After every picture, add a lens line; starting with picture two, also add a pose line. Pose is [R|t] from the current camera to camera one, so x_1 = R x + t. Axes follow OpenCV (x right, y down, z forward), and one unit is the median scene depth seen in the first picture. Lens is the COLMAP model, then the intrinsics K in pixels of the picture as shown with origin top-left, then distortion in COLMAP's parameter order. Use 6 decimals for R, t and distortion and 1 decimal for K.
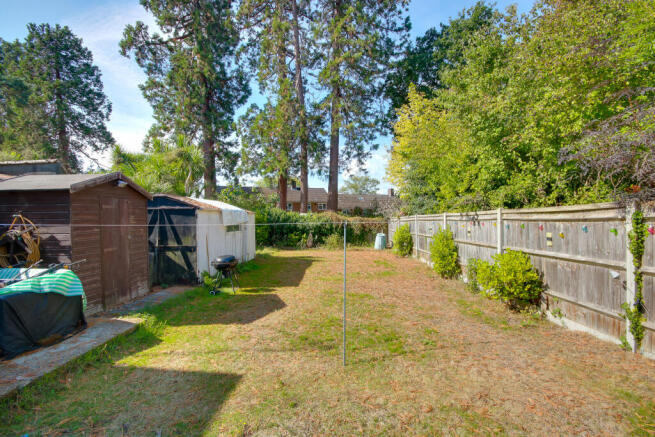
lens RADIAL K [[309.0, 0, 327.5], [0, 309.0, 218.5], [0, 0, 1]] dist [0.000752, -0.000098]
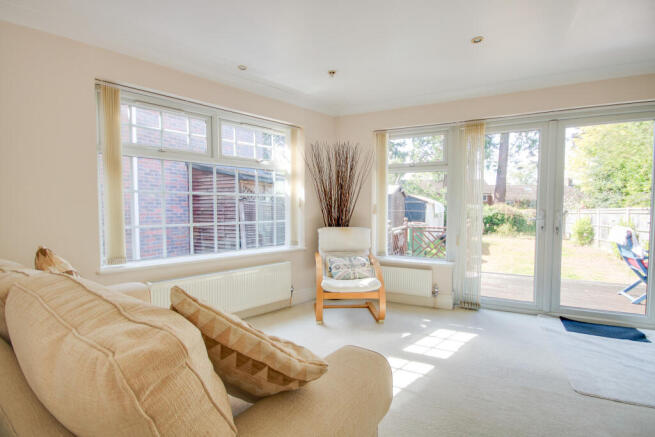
lens RADIAL K [[309.0, 0, 327.5], [0, 309.0, 218.5], [0, 0, 1]] dist [0.000752, -0.000098]
pose [[0.899638, 0.030764, -0.435552, -0.069605], [-0.016761, 0.999213, 0.035957, 0.000865], [0.436316, -0.025048, 0.899445, -0.281800]]
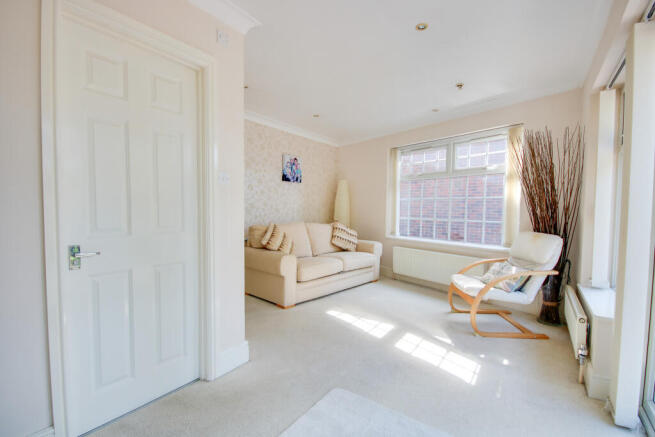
lens RADIAL K [[309.0, 0, 327.5], [0, 309.0, 218.5], [0, 0, 1]] dist [0.000752, -0.000098]
pose [[-0.565437, 0.045798, -0.823519, 2.615978], [0.003658, 0.998587, 0.053023, -0.094427], [0.824783, 0.026968, -0.564806, 3.876994]]
